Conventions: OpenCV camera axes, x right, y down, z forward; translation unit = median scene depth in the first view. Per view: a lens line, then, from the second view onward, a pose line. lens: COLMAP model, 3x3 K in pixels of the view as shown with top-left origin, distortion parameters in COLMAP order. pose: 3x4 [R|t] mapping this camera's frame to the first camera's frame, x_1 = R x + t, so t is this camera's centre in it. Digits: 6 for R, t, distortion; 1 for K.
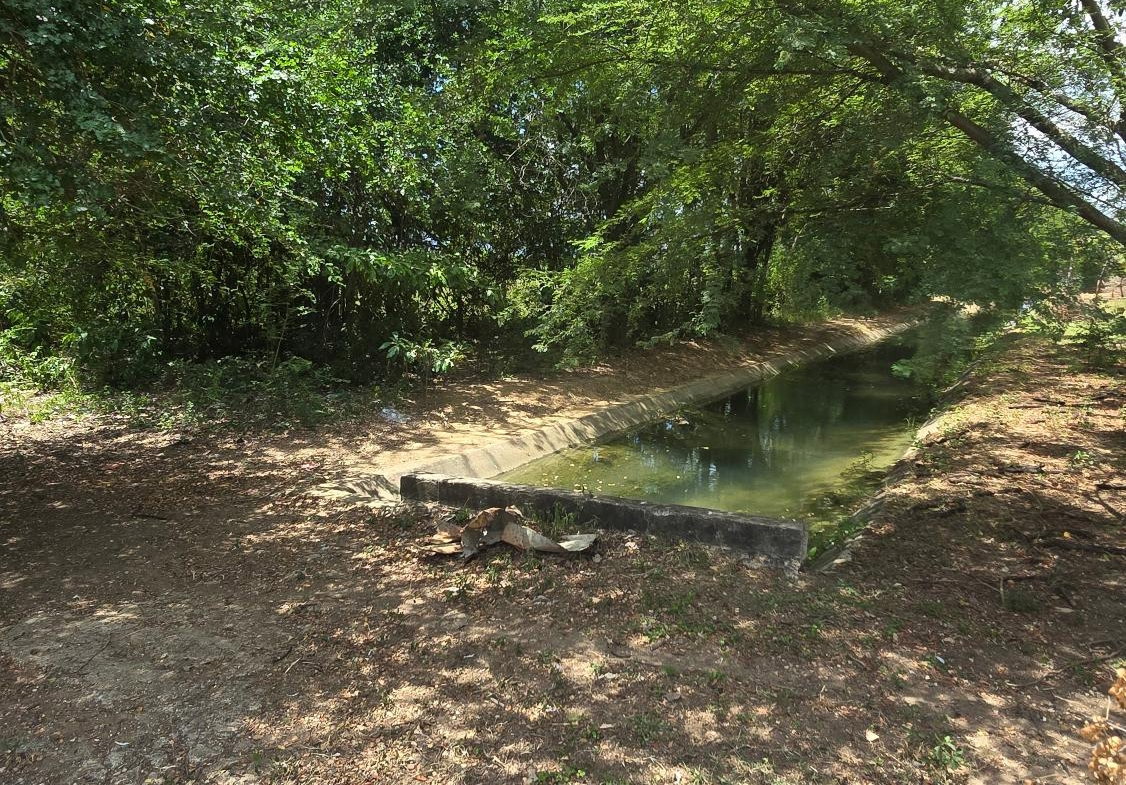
lens RADIAL K [[785.1, 0, 559.4], [0, 785.1, 390.1], [0, 0, 1]] dist [-0.003615, 0.000155]
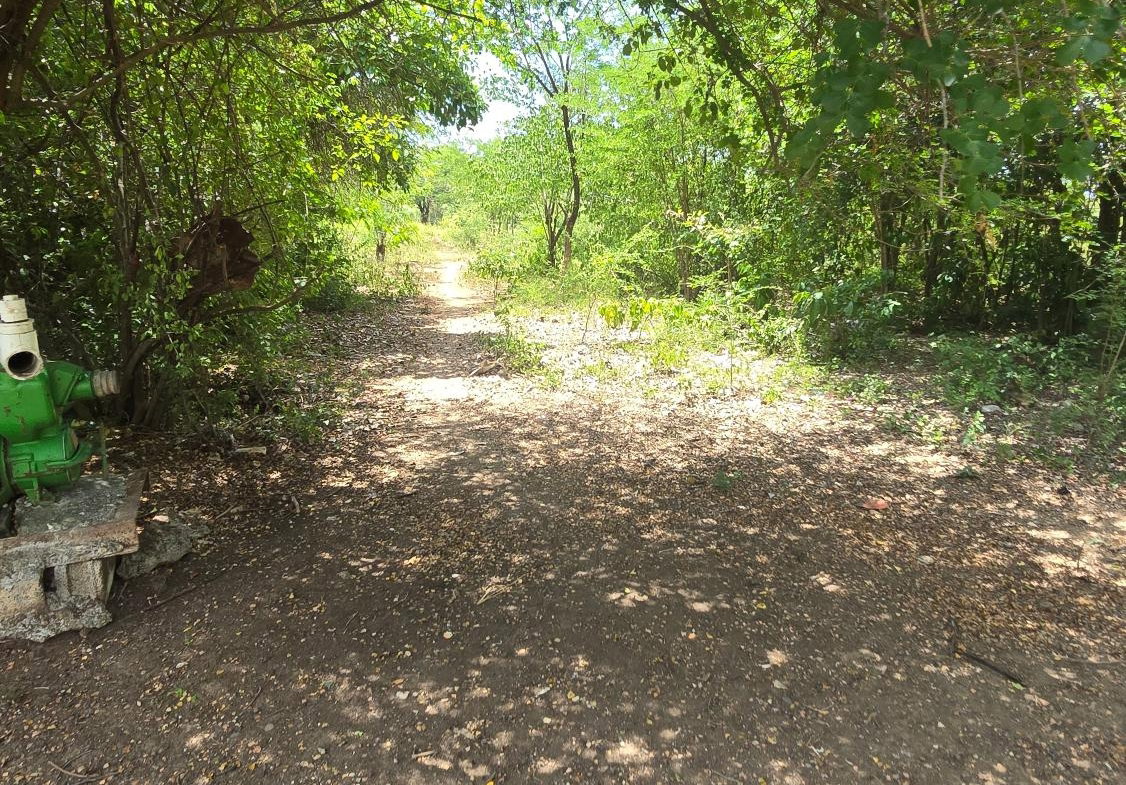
lens RADIAL K [[785.1, 0, 564.9], [0, 785.1, 386.2], [0, 0, 1]] dist [-0.003615, 0.000155]
pose [[0.701761, 0.137098, -0.699096, -0.266325], [-0.096067, 0.990556, 0.097822, -0.040028], [0.705906, -0.001488, 0.708304, 0.290062]]
